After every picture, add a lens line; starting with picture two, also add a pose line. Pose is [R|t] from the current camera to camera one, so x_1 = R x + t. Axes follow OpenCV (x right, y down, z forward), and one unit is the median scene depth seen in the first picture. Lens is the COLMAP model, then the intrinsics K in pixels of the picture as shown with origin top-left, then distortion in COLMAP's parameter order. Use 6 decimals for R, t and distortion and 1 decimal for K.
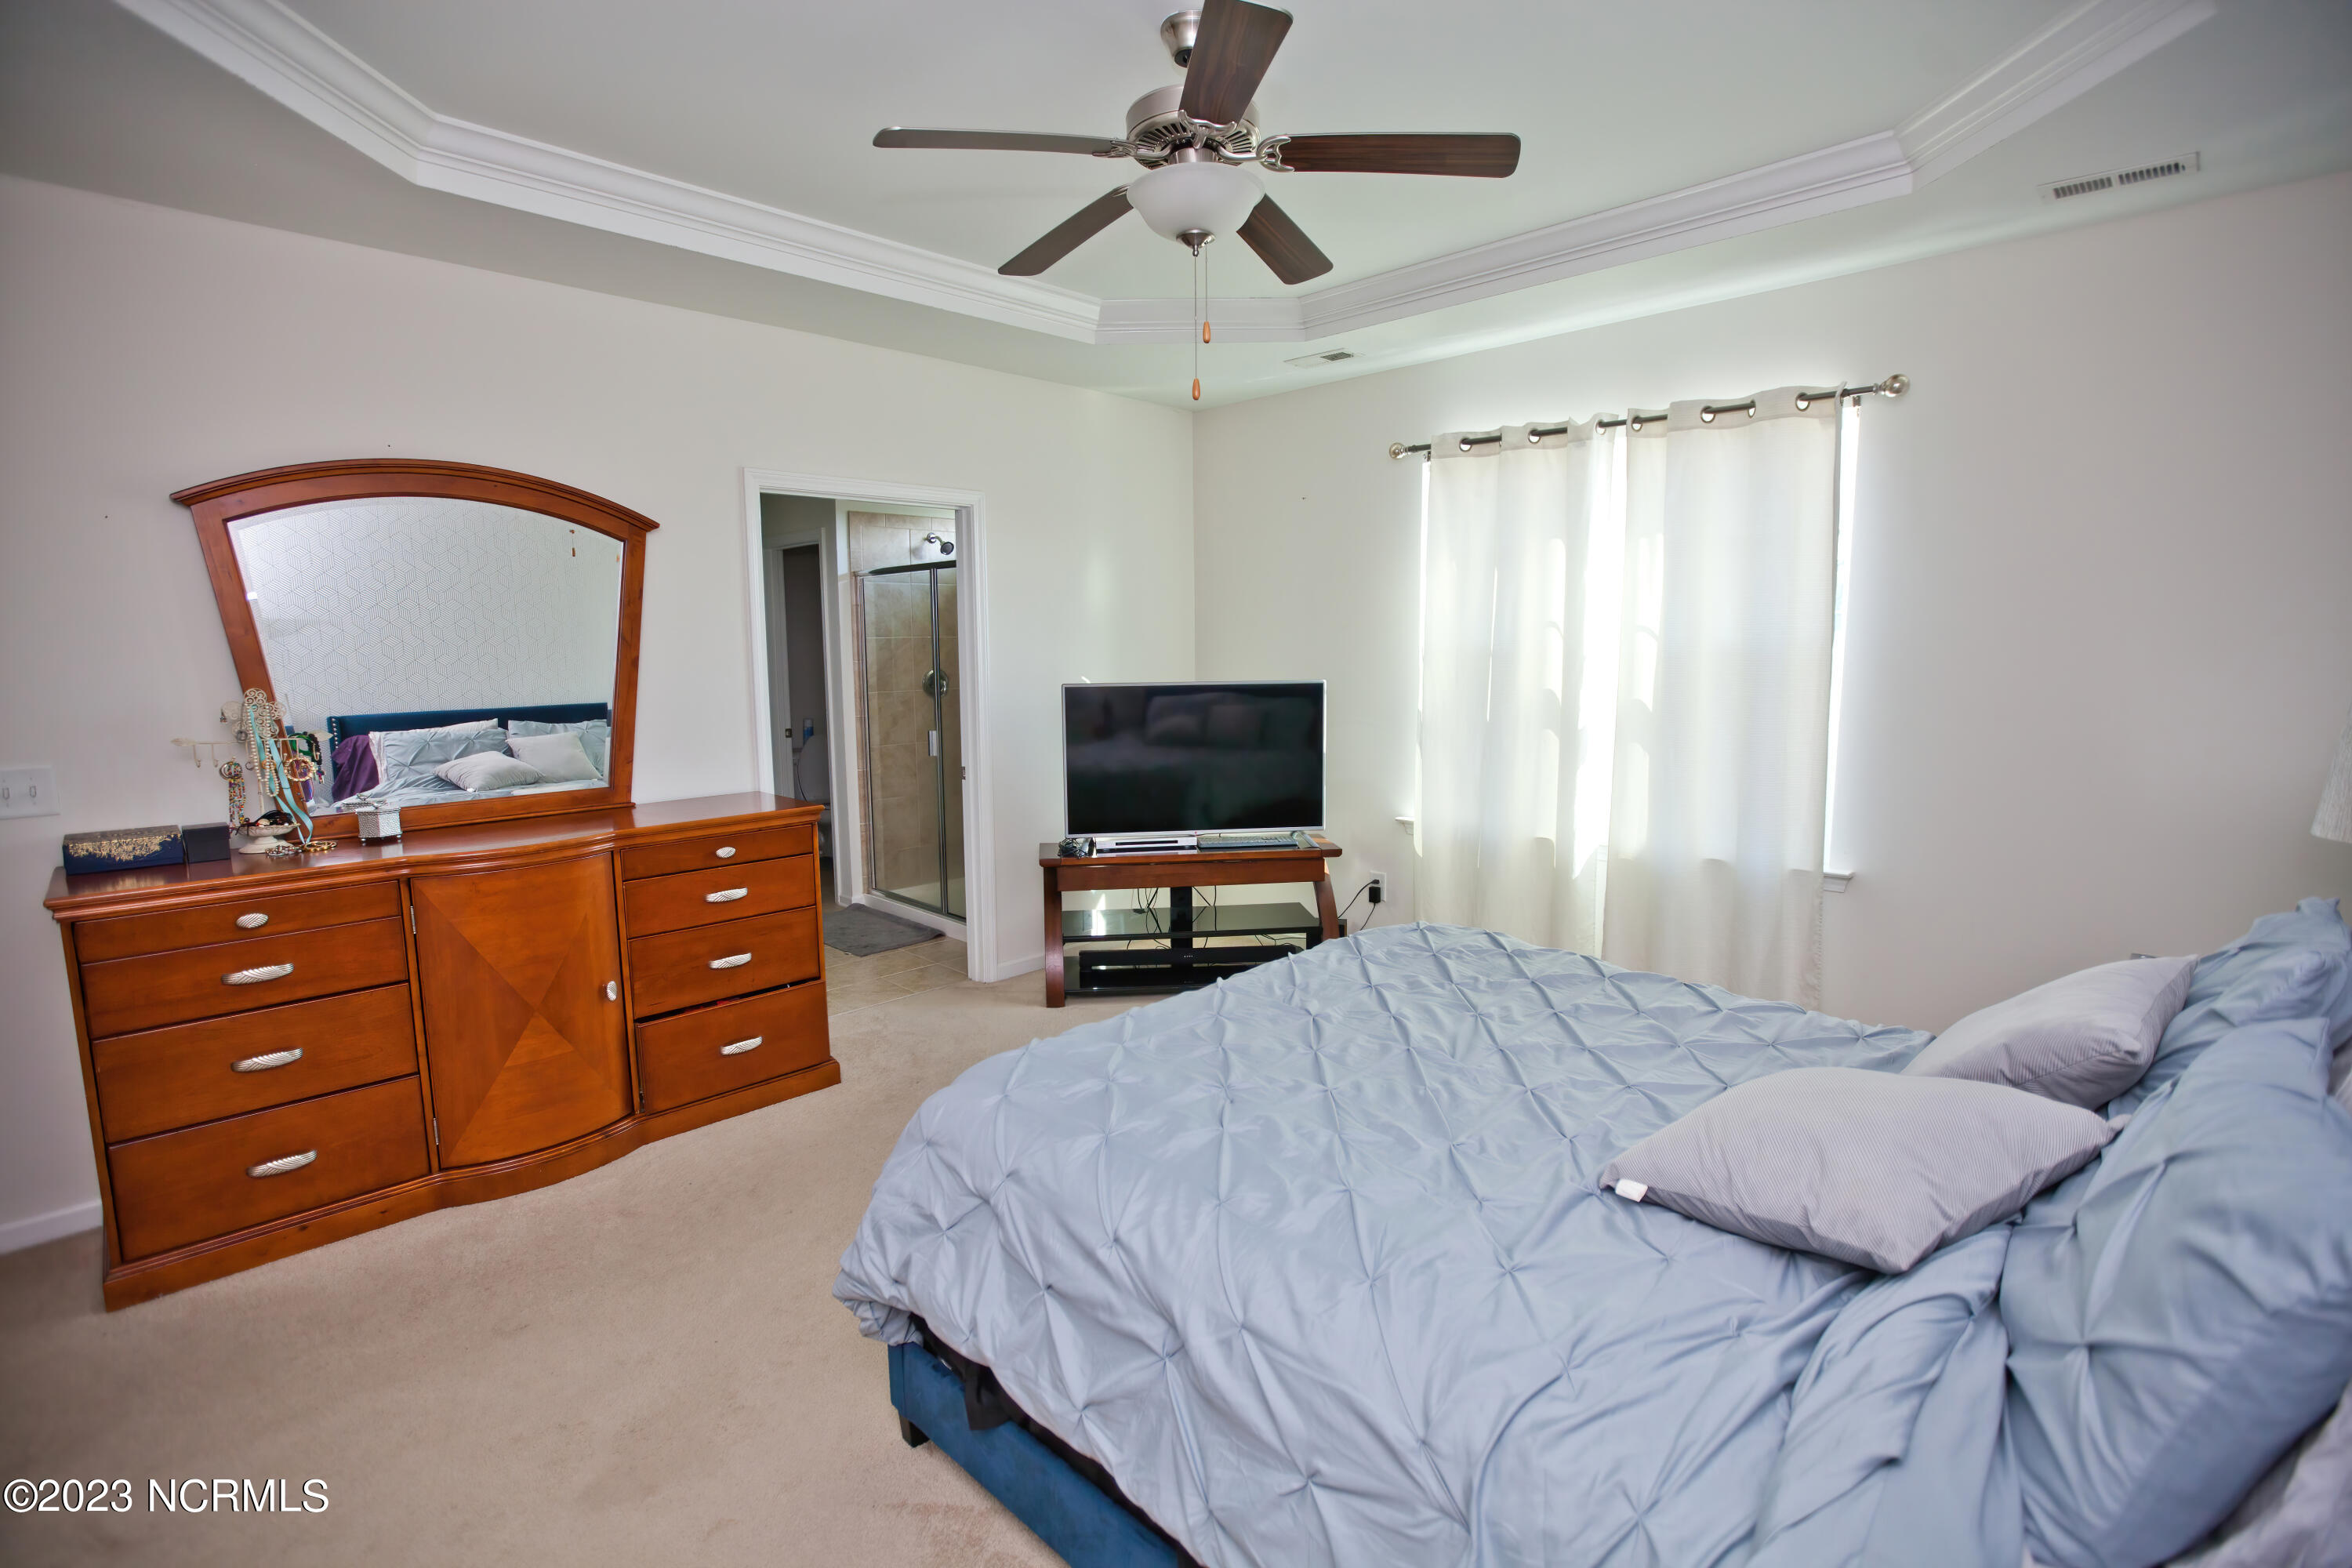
lens RADIAL K [[1067.9, 0, 1171.5], [0, 1067.9, 779.1], [0, 0, 1]] dist [-0.059199, 0.023858]
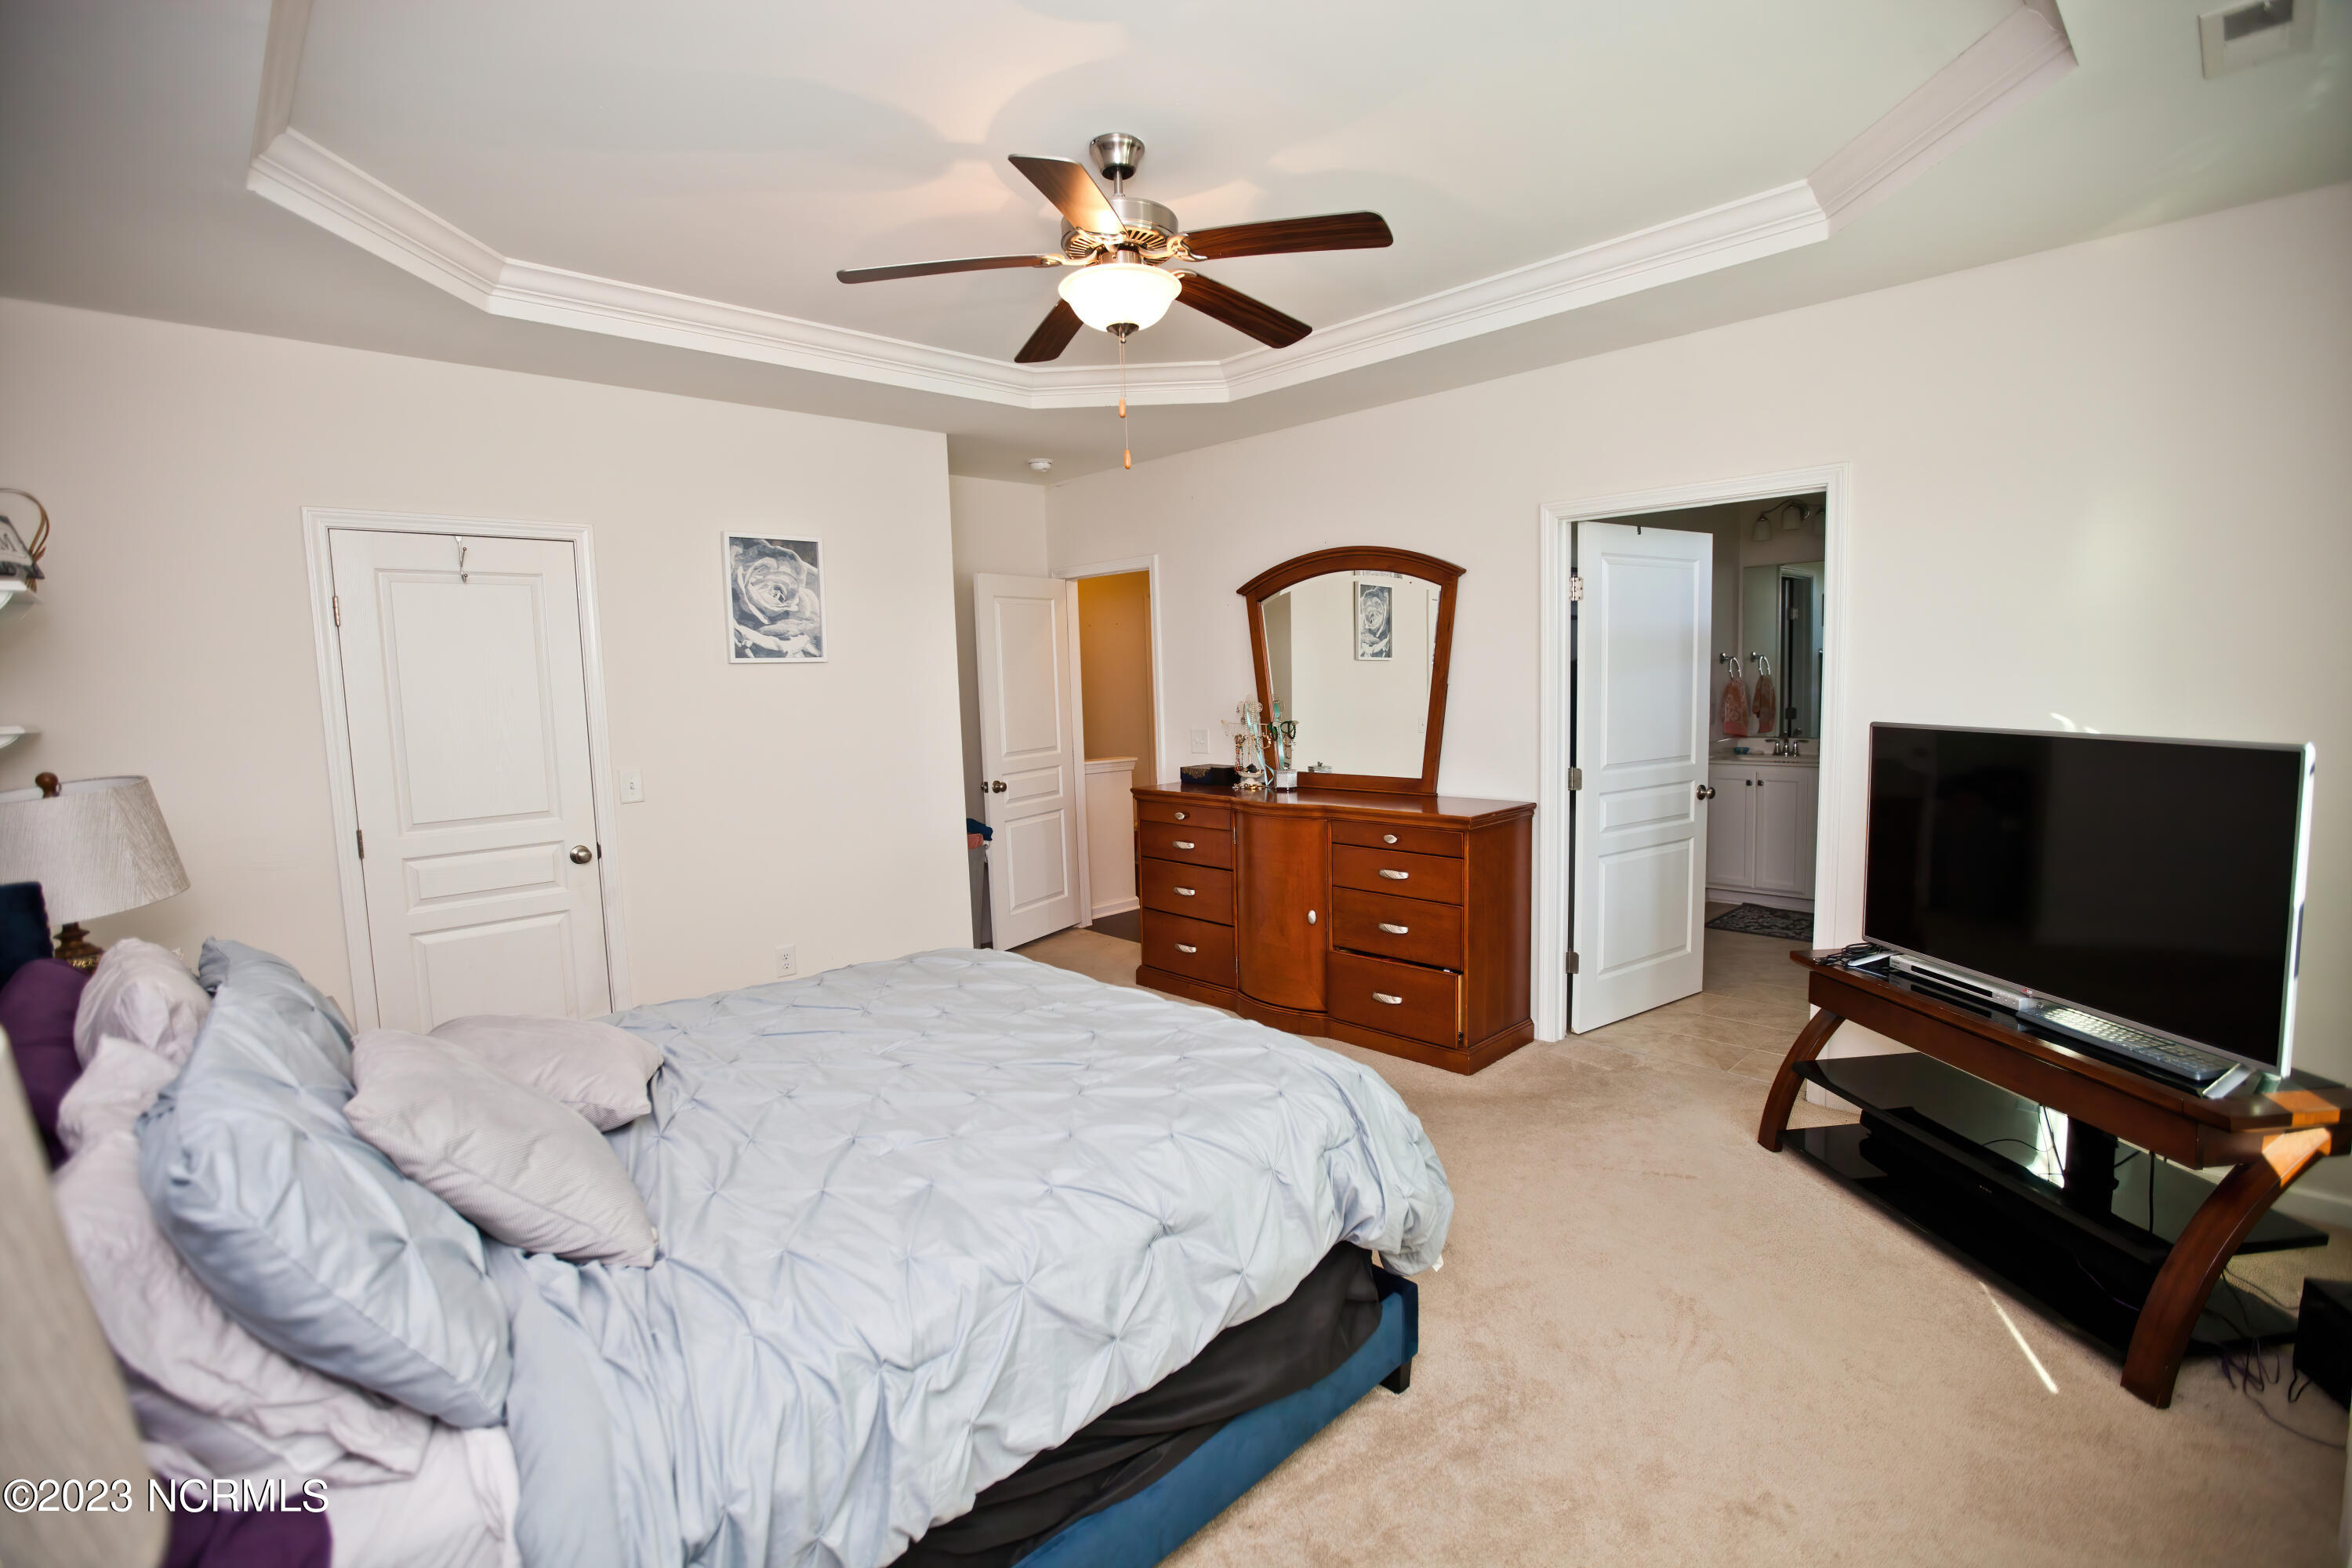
lens RADIAL K [[1067.9, 0, 1171.5], [0, 1067.9, 779.1], [0, 0, 1]] dist [-0.059199, 0.023858]
pose [[-0.003200, 0.111825, -0.993723, 0.789352], [-0.099047, 0.988806, 0.111591, -0.110810], [0.995078, 0.098782, 0.007912, 0.715285]]
